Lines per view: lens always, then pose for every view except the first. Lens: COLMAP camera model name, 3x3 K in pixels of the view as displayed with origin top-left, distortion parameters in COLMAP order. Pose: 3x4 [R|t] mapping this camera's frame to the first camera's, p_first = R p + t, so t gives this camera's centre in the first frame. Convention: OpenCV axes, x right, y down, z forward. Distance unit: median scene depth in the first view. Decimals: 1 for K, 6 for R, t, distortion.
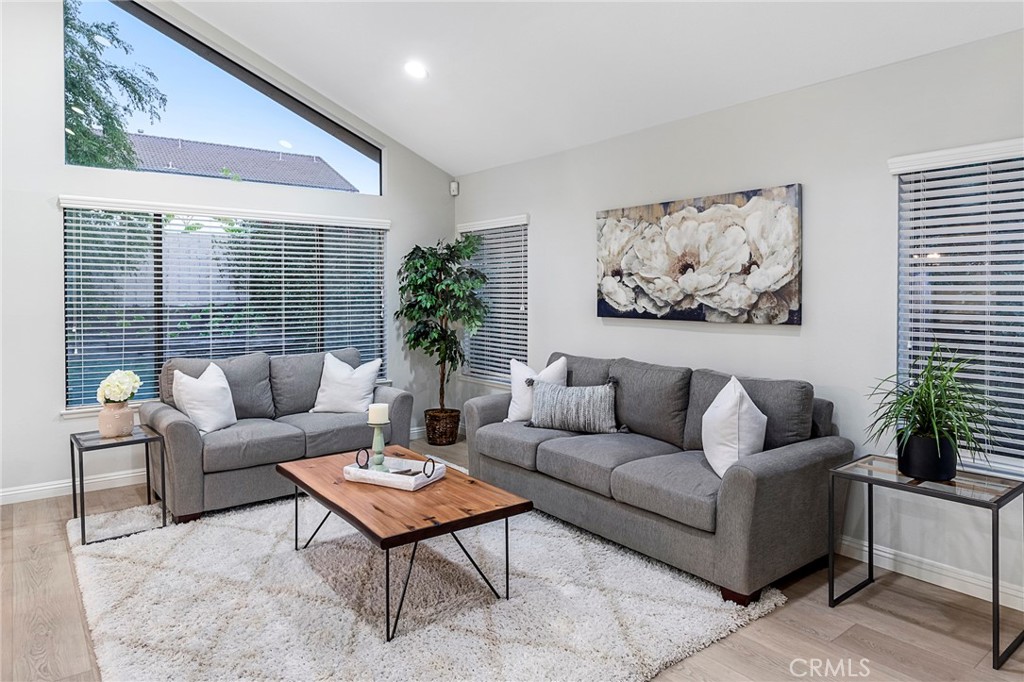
lens RADIAL K [[634.8, 0, 507.2], [0, 634.8, 306.1], [0, 0, 1]] dist [0.000232, -0.001423]
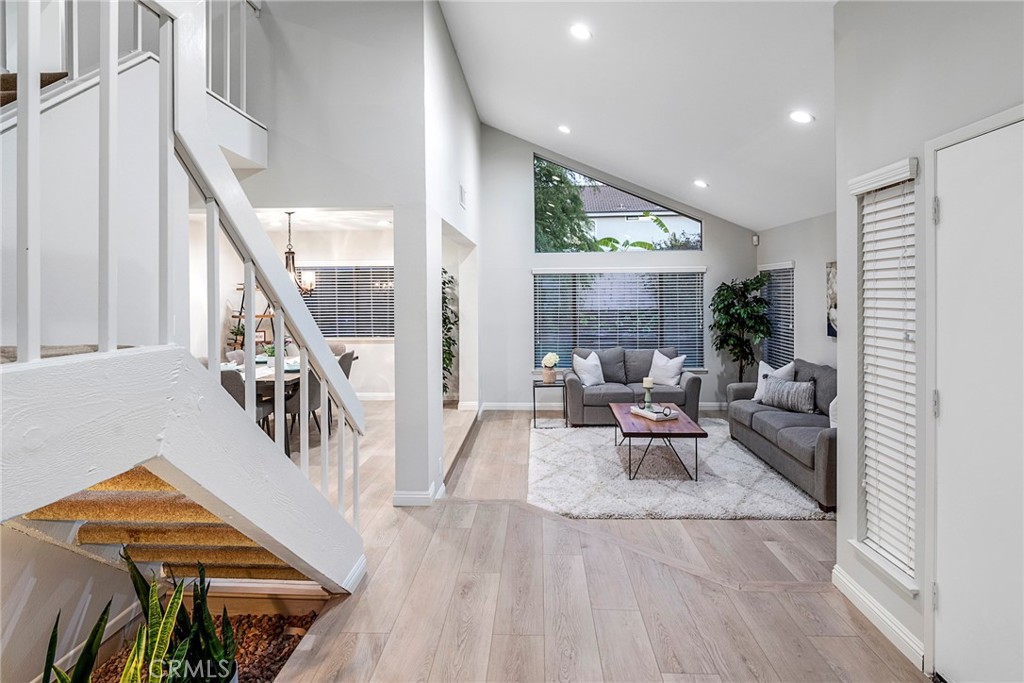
lens RADIAL K [[549.7, 0, 511.5], [0, 549.7, 294.2], [0, 0, 1]] dist [0.003317, 0.000238]
pose [[0.756617, -0.007643, -0.653814, 0.485957], [-0.003216, 0.999876, -0.015411, -0.064749], [0.653851, 0.013763, 0.756499, -0.478665]]
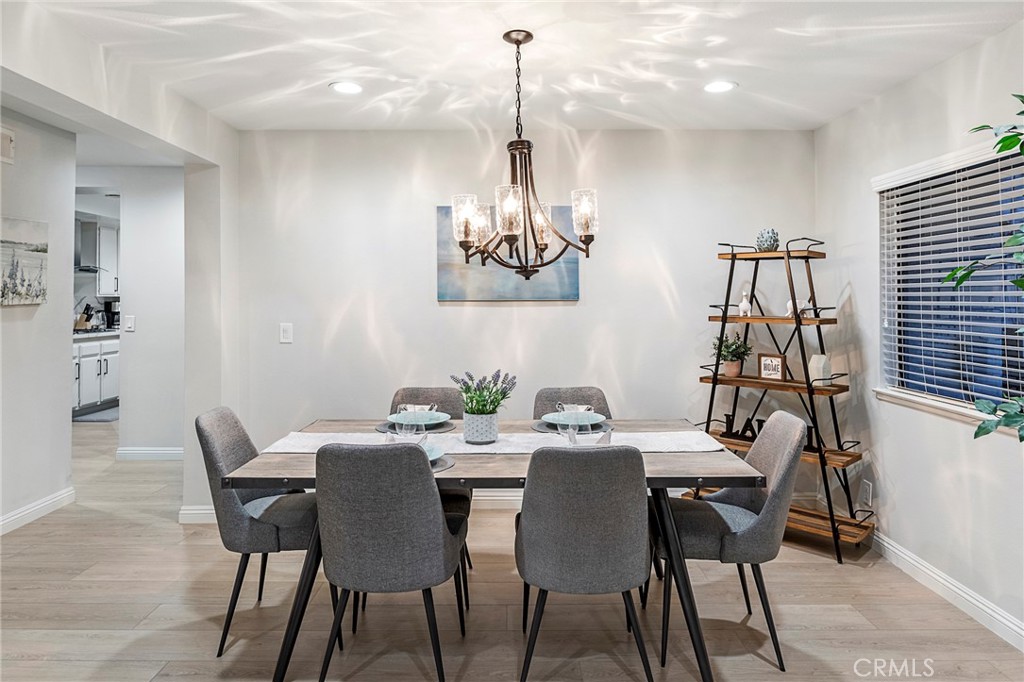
lens RADIAL K [[657.8, 0, 512.0], [0, 657.8, 294.8], [0, 0, 1]] dist [0.003488, -0.001001]
pose [[-0.615986, -0.007426, -0.787722, -0.437403], [-0.019174, 0.999801, 0.005569, -0.048915], [0.787523, 0.018535, -0.616006, 0.693868]]
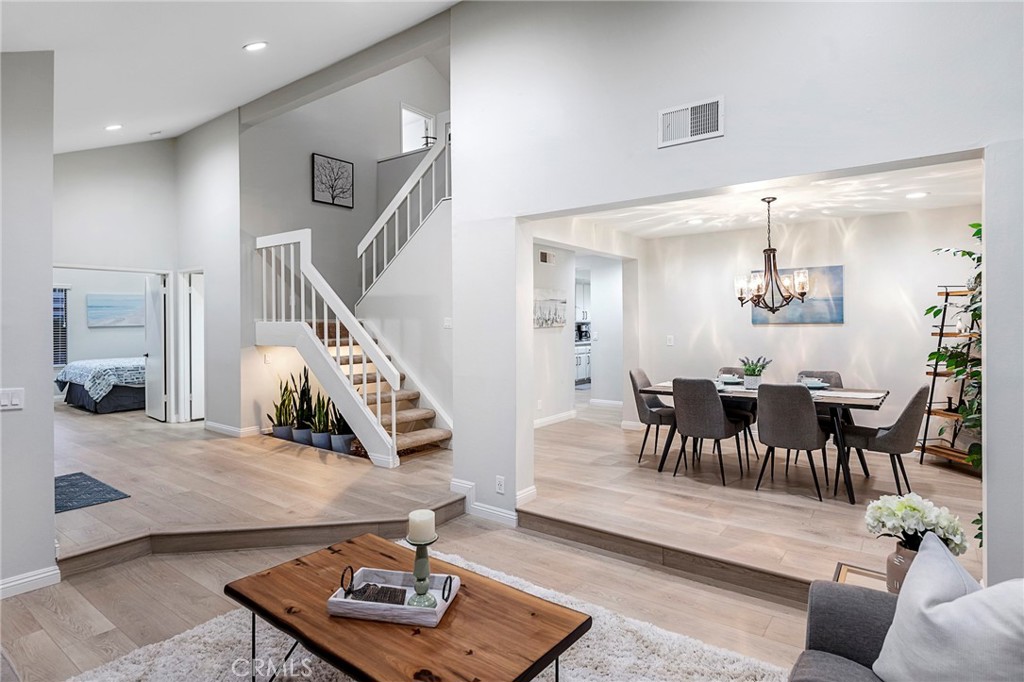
lens RADIAL K [[551.4, 0, 513.1], [0, 551.4, 328.7], [0, 0, 1]] dist [-0.002013, 0.000013]
pose [[-0.965172, 0.006171, -0.261543, -0.111704], [-0.001679, 0.999555, 0.029779, -0.063405], [0.261611, 0.029181, -0.964732, 1.310206]]
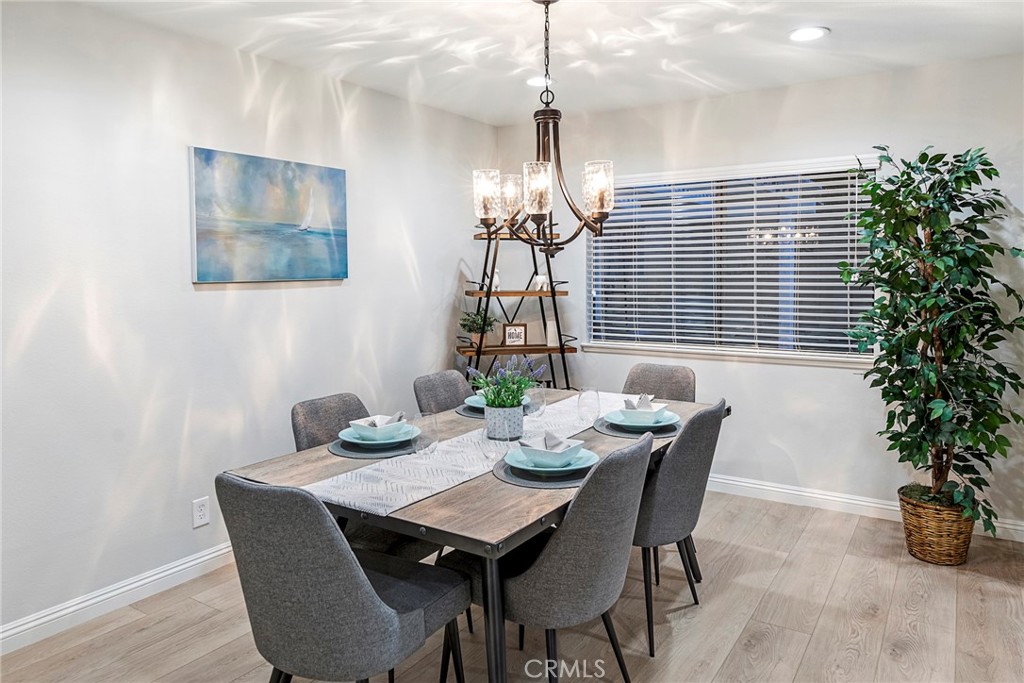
lens RADIAL K [[682.9, 0, 510.5], [0, 682.9, 299.1], [0, 0, 1]] dist [-0.010252, -0.001216]
pose [[0.315537, 0.034293, -0.948293, -0.356183], [-0.009647, 0.999411, 0.032932, -0.042015], [0.948864, -0.001243, 0.315682, 0.031886]]
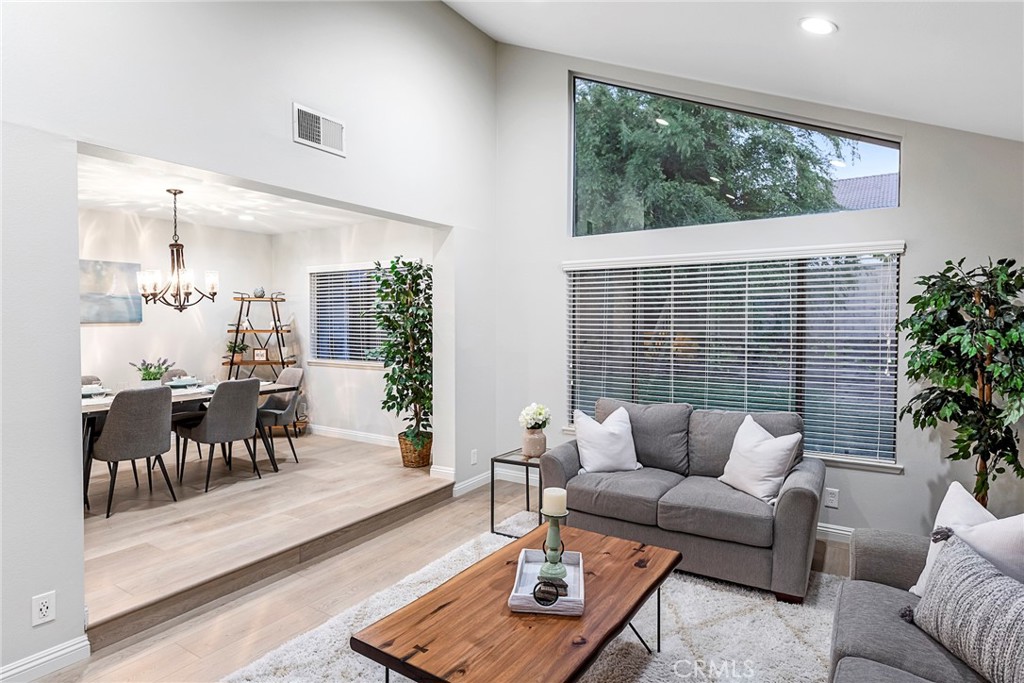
lens RADIAL K [[551.4, 0, 513.1], [0, 551.4, 329.2], [0, 0, 1]] dist [-0.002013, 0.000013]
pose [[0.331880, 0.013275, -0.943228, 0.361833], [-0.018418, 0.999802, 0.007591, -0.046687], [0.943142, 0.014853, 0.332059, 0.563885]]
